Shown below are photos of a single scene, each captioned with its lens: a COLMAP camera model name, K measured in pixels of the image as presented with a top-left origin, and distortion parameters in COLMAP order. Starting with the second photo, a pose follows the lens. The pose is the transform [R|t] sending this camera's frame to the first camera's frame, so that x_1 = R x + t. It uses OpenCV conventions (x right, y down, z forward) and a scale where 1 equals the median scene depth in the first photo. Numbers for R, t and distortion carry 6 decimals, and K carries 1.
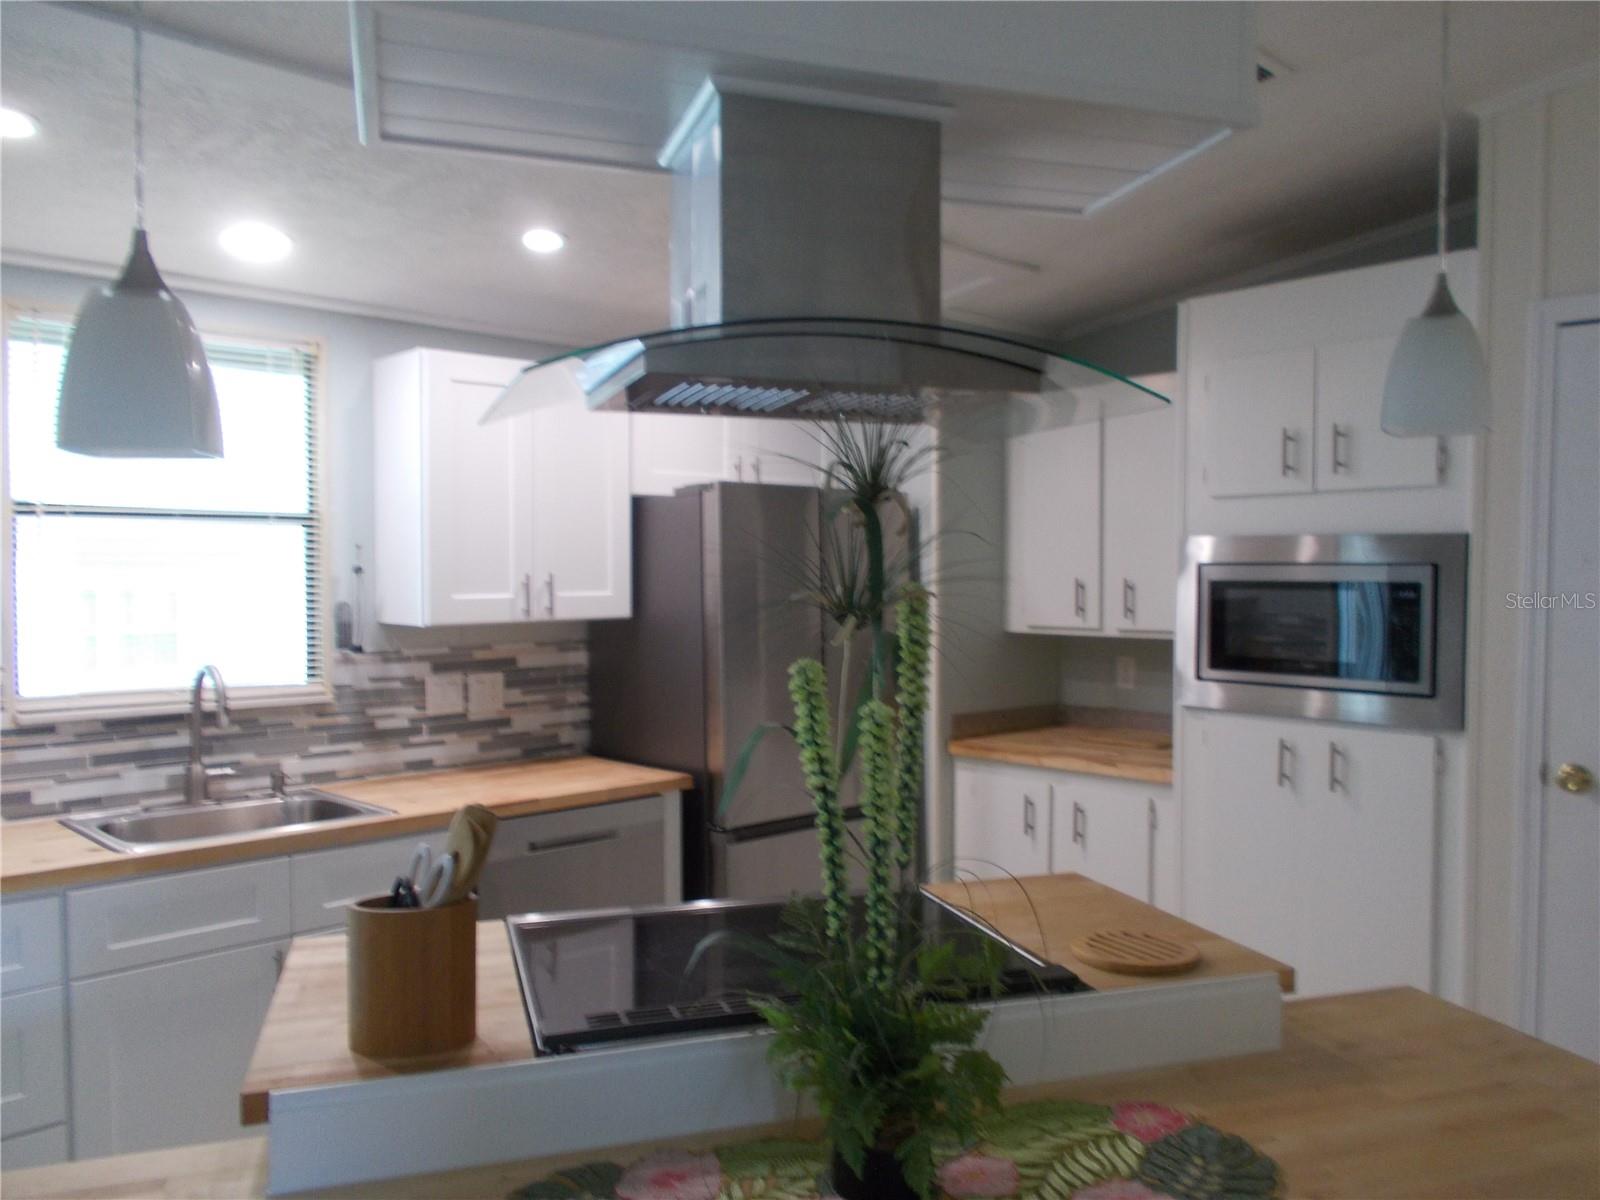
lens RADIAL K [[1223.6, 0, 801.9], [0, 1223.6, 600.5], [0, 0, 1]] dist [0.023820, -0.001466]
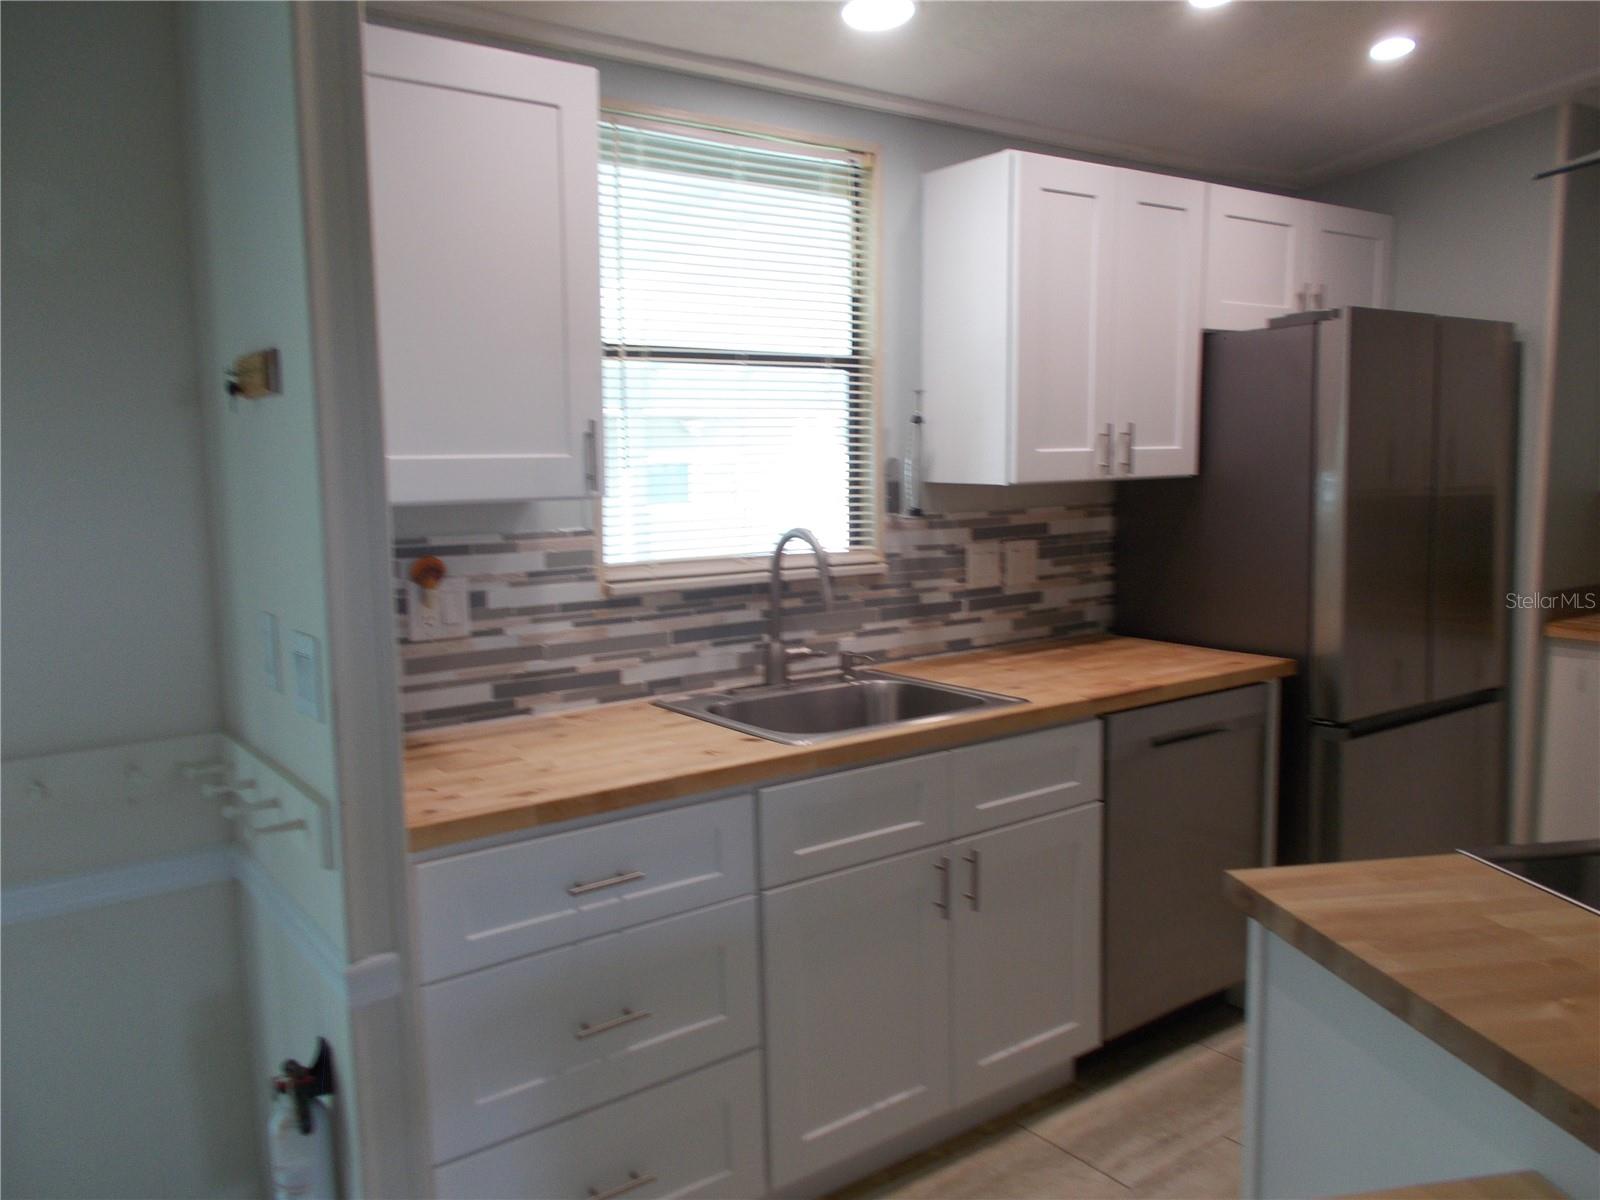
lens RADIAL K [[1223.6, 0, 801.9], [0, 1223.6, 600.5], [0, 0, 1]] dist [0.023820, -0.001466]
pose [[0.995307, 0.004463, -0.096668, -0.351899], [0.005085, 0.995144, 0.098300, 0.016052], [0.096638, -0.098330, 0.990451, 0.126201]]
